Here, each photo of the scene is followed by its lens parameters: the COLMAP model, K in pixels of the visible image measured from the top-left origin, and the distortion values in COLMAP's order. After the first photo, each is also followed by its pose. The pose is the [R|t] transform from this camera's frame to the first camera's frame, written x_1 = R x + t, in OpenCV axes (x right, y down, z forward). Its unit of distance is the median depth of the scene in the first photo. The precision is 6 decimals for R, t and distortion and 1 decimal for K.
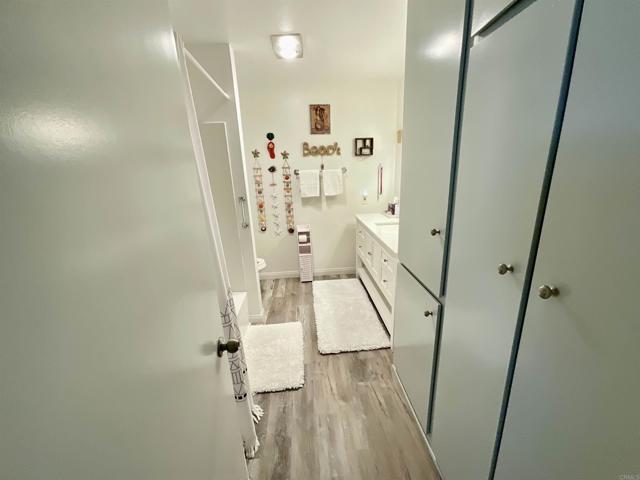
lens RADIAL K [[259.4, 0, 317.4], [0, 259.4, 241.0], [0, 0, 1]] dist [-0.003572, 0.000200]
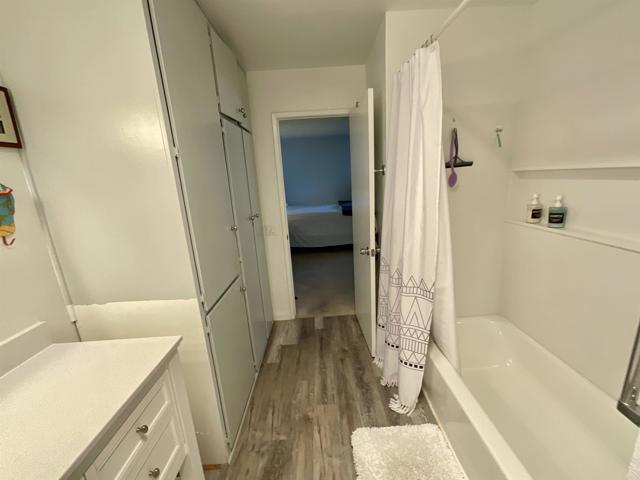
lens RADIAL K [[259.4, 0, 321.0], [0, 259.4, 240.5], [0, 0, 1]] dist [-0.003572, 0.000200]
pose [[-0.994111, 0.087018, 0.064590, -0.033778], [0.107615, 0.862915, 0.493758, -0.220768], [-0.012770, 0.497801, -0.867197, 0.794260]]
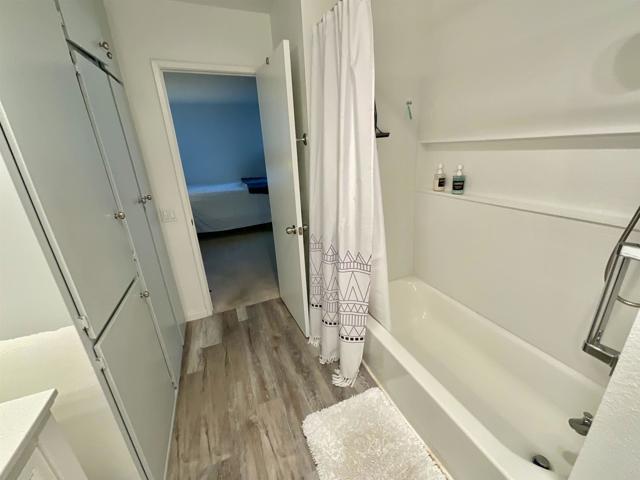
lens RADIAL K [[259.4, 0, 320.6], [0, 259.4, 239.7], [0, 0, 1]] dist [-0.003572, 0.000200]
pose [[-0.940365, 0.188971, -0.282850, 0.007546], [-0.010078, 0.815659, 0.578445, -0.195296], [0.340019, 0.546800, -0.765113, 0.739465]]
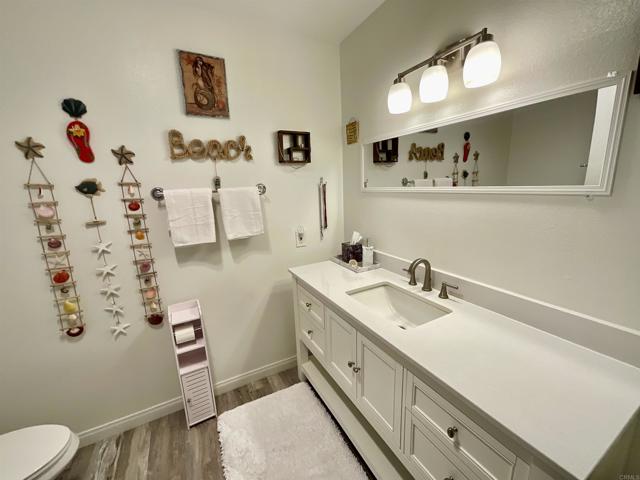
lens RADIAL K [[259.4, 0, 319.6], [0, 259.4, 236.6], [0, 0, 1]] dist [-0.003572, 0.000200]
pose [[0.907321, -0.081032, 0.412555, -0.016166], [0.123640, 0.989288, -0.077608, -0.122389], [-0.401847, 0.121424, 0.907621, 0.489884]]
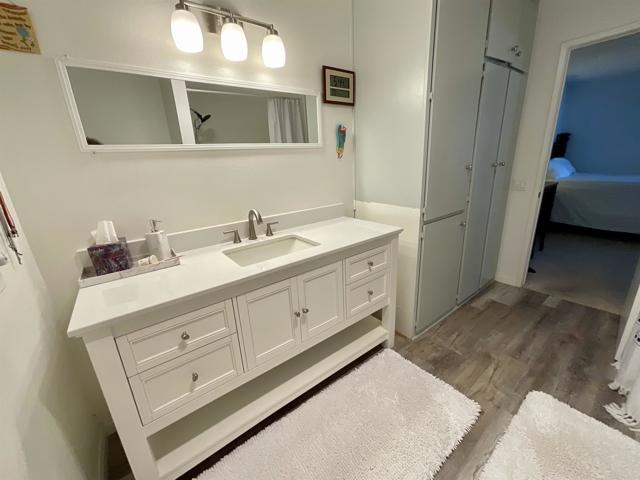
lens RADIAL K [[259.4, 0, 319.7], [0, 259.4, 241.3], [0, 0, 1]] dist [-0.003572, 0.000200]
pose [[-0.553414, -0.180125, 0.813196, -0.142149], [0.302159, 0.866406, 0.397543, -0.194185], [-0.776165, 0.465720, -0.425055, 0.914546]]
